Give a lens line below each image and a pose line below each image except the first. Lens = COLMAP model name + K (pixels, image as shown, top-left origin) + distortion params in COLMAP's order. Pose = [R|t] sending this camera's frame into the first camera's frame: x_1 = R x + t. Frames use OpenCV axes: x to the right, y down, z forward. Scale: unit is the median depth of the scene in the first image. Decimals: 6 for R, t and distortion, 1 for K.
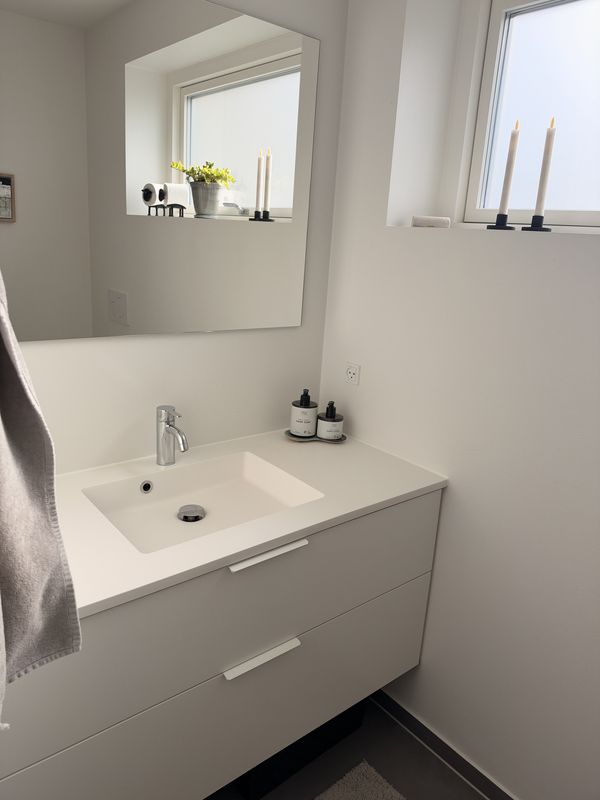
lens RADIAL K [[601.1, 0, 300.0], [0, 601.1, 400.0], [0, 0, 1]] dist [-0.005472, -0.001351]
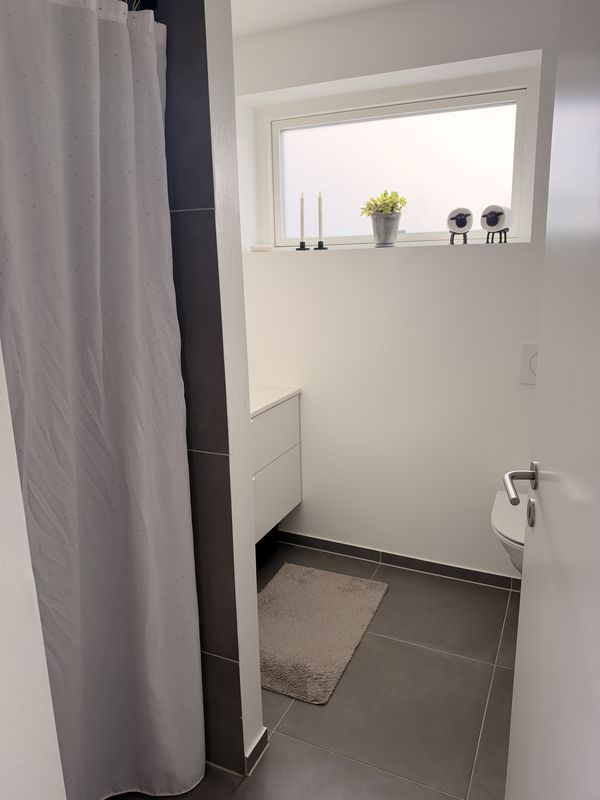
lens RADIAL K [[584.9, 0, 300.0], [0, 584.9, 400.0], [0, 0, 1]] dist [0.197637, -0.476776]
pose [[0.897222, -0.178765, 0.403778, -0.474953], [0.190107, 0.981688, 0.012193, 0.142893], [-0.398563, 0.065821, 0.914776, -0.616579]]
